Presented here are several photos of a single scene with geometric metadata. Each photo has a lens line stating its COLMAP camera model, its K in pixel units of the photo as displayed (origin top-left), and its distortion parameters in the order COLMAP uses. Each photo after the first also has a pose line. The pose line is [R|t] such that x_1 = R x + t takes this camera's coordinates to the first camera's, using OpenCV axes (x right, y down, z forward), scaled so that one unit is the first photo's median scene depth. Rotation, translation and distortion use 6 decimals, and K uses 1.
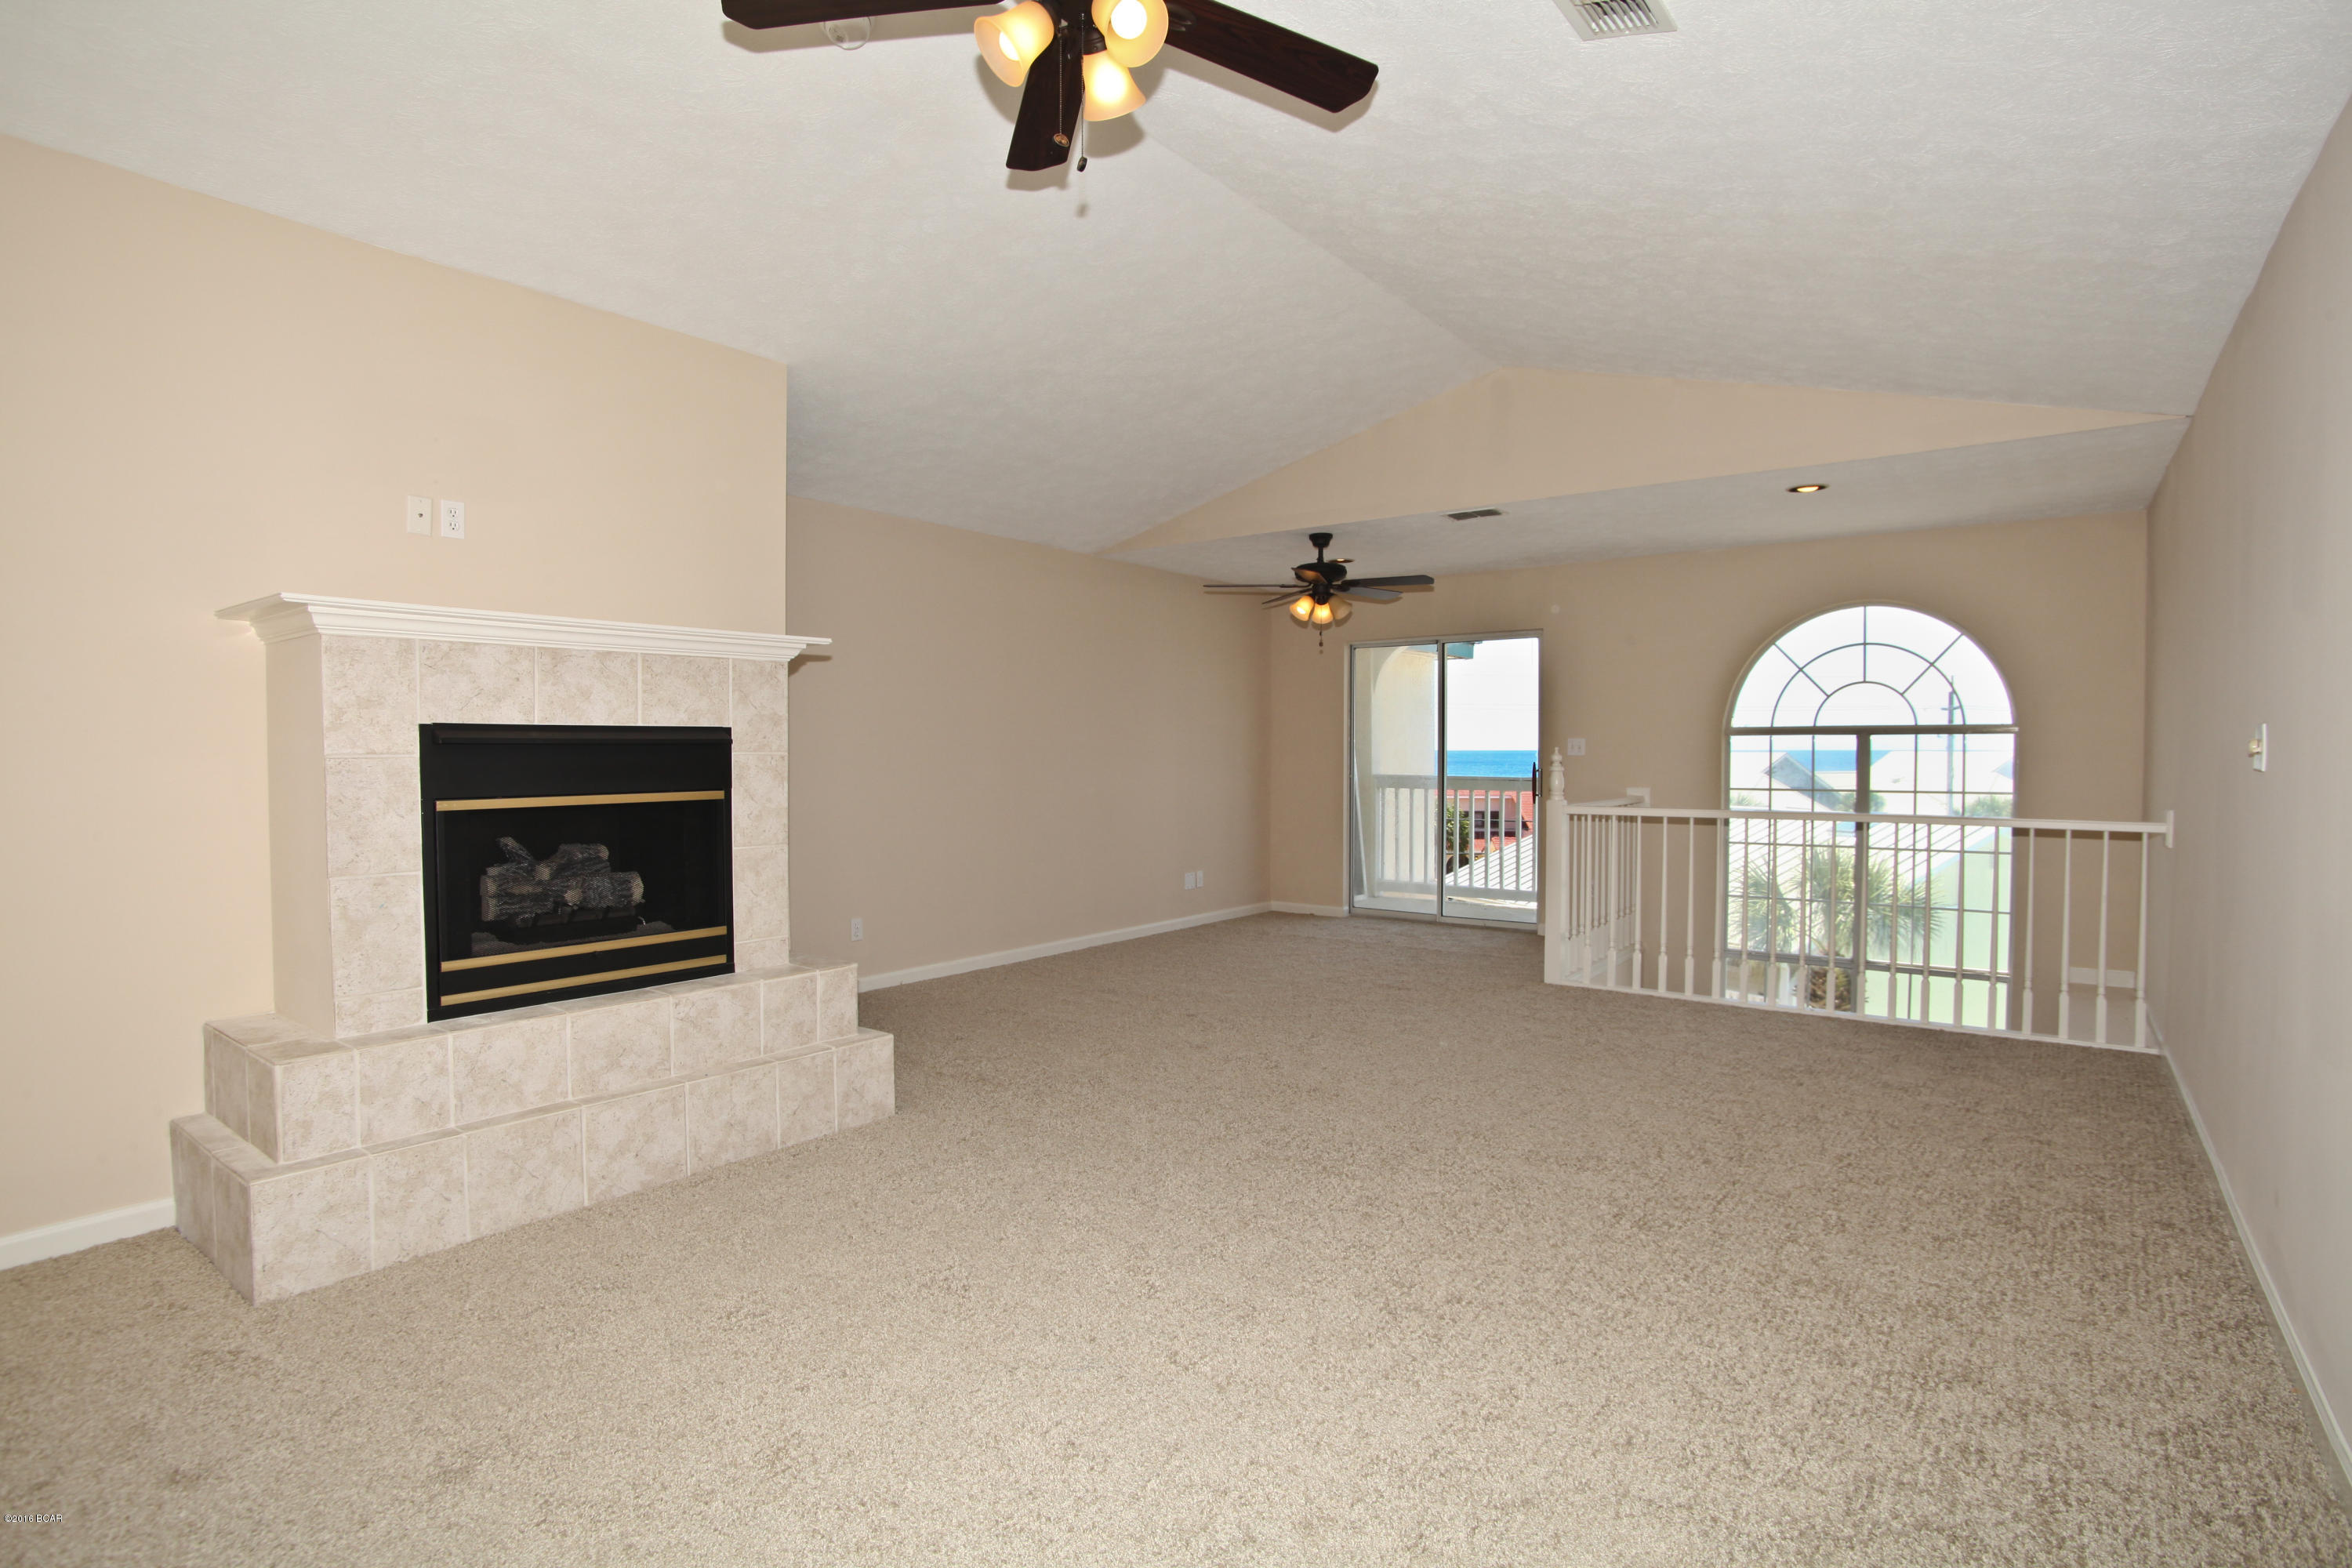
lens RADIAL K [[1179.3, 0, 1176.0], [0, 1179.3, 785.4], [0, 0, 1]] dist [-0.075495, 0.032950]
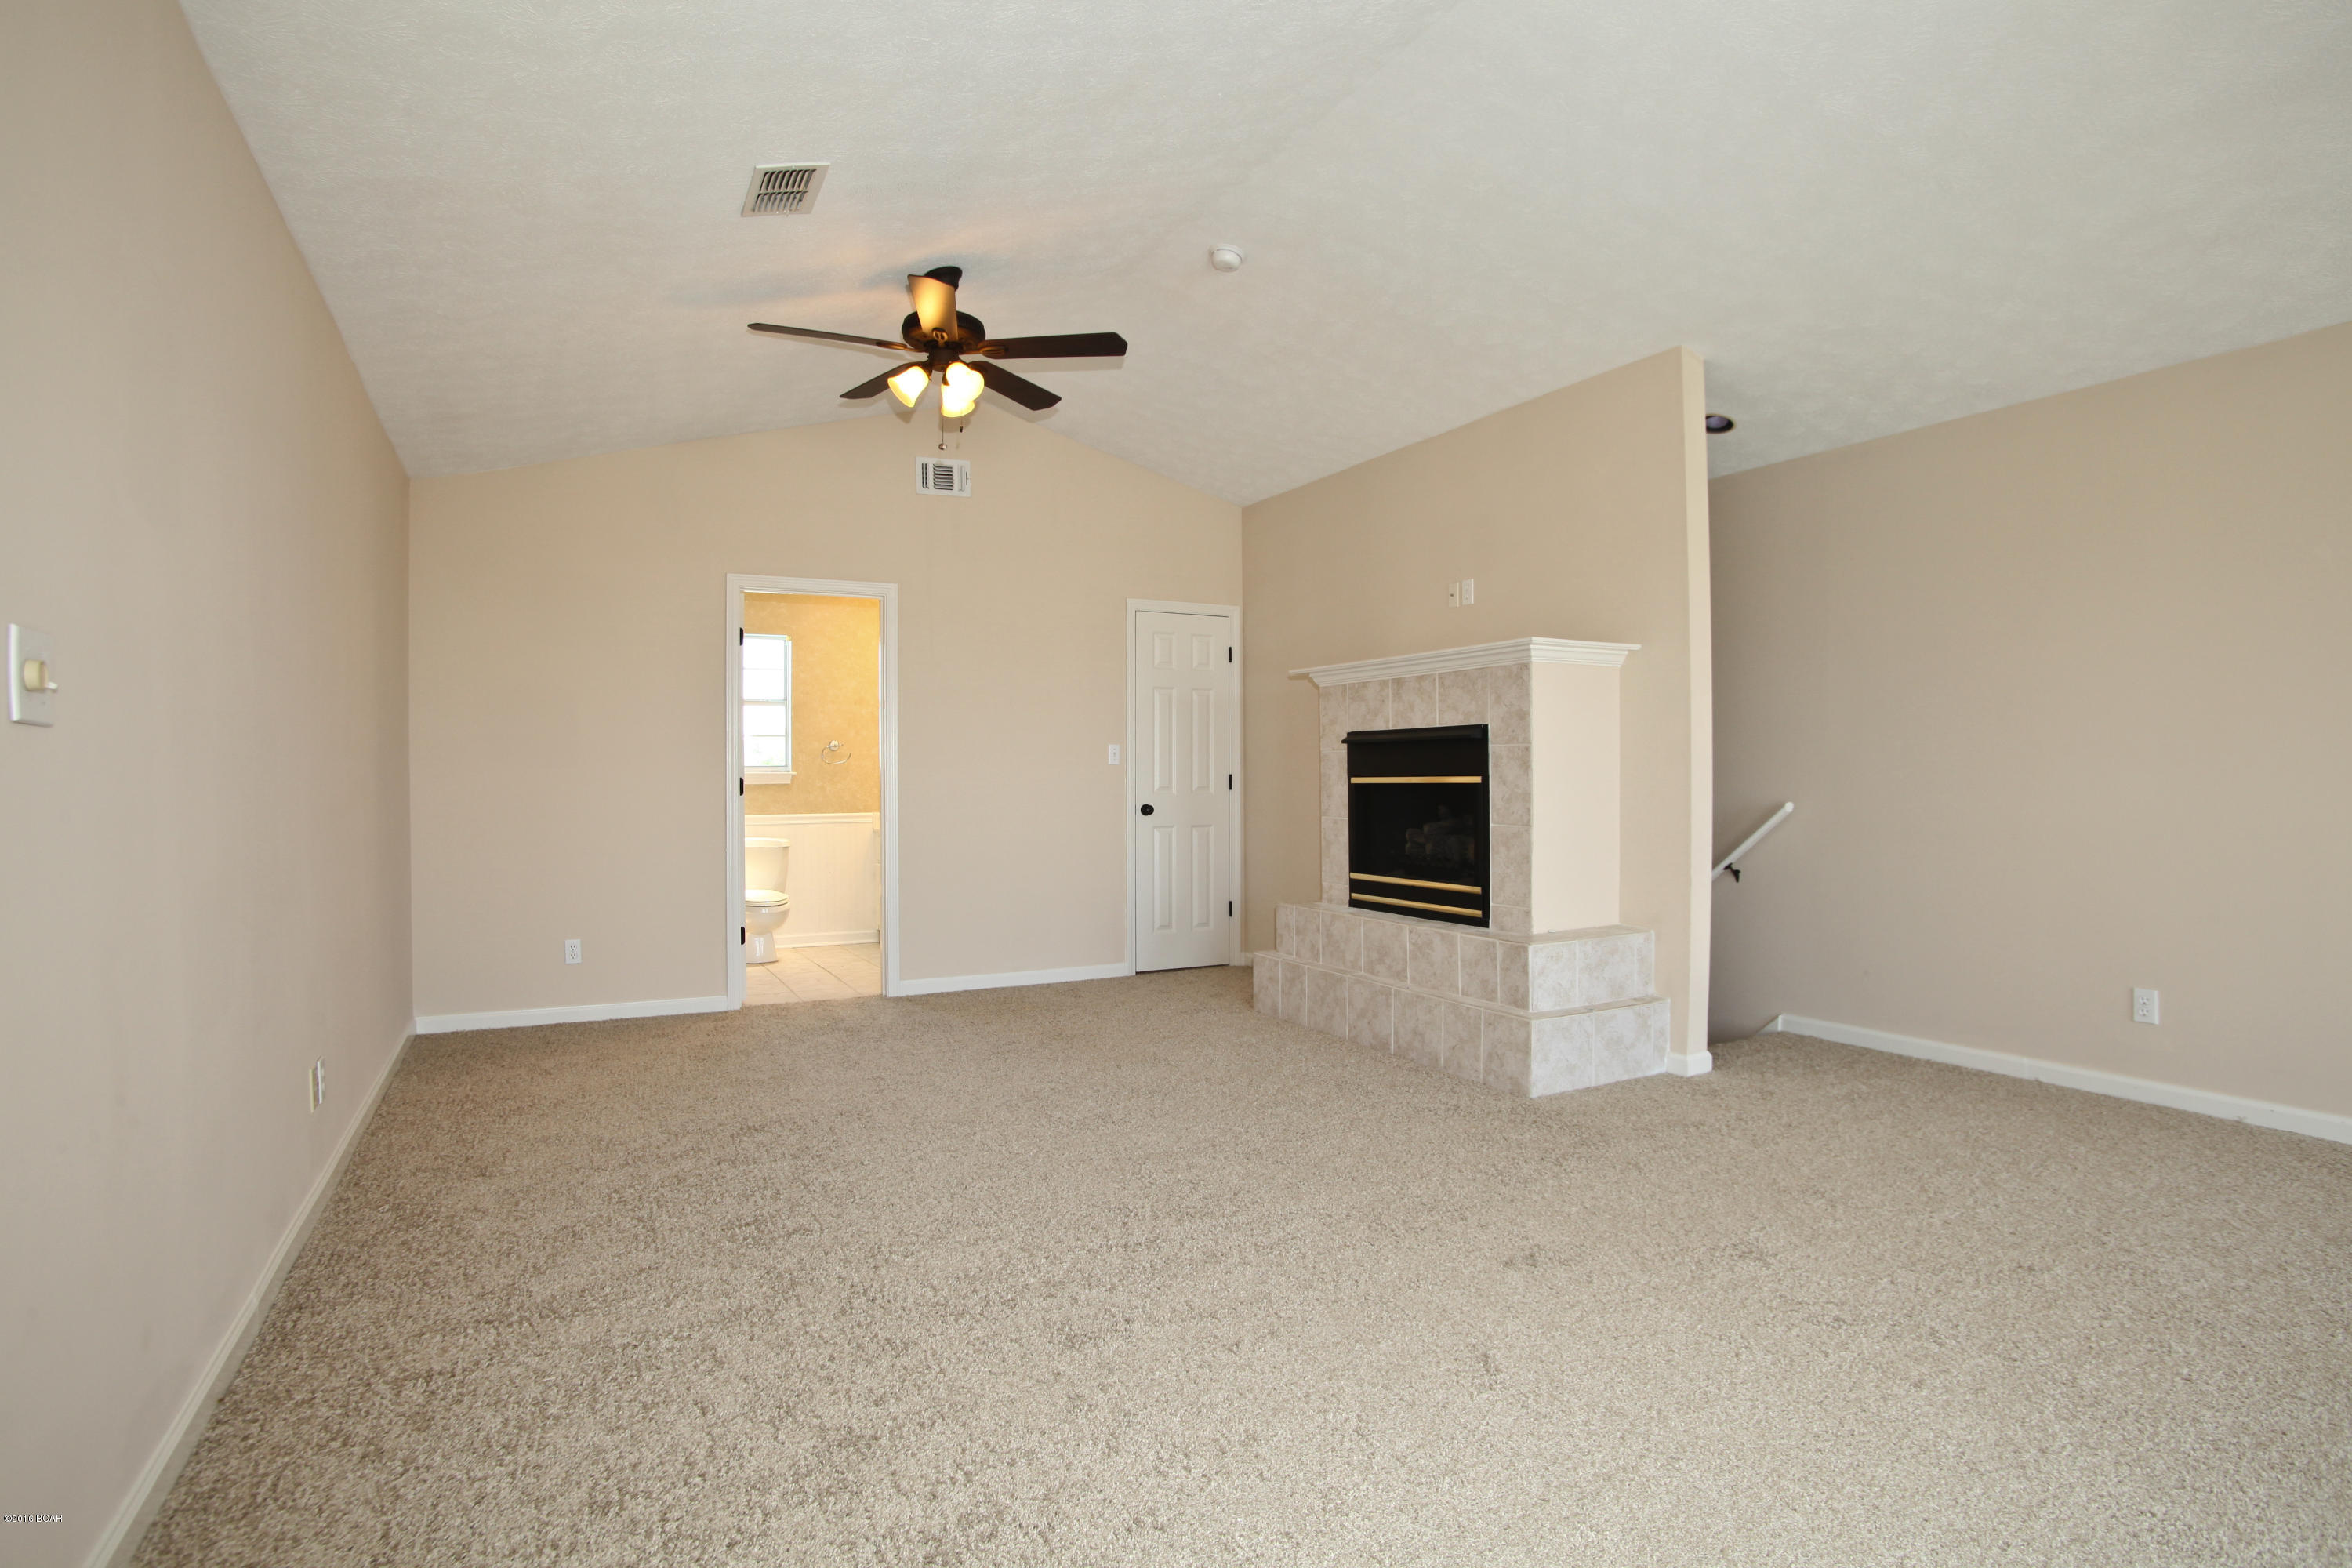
lens RADIAL K [[1179.3, 0, 1181.1], [0, 1179.3, 784.0], [0, 0, 1]] dist [-0.075495, 0.032950]
pose [[-0.406149, 0.010359, -0.913748, 0.945228], [-0.022429, 0.999522, 0.021300, -0.006902], [0.913532, 0.029146, -0.405722, 1.327072]]
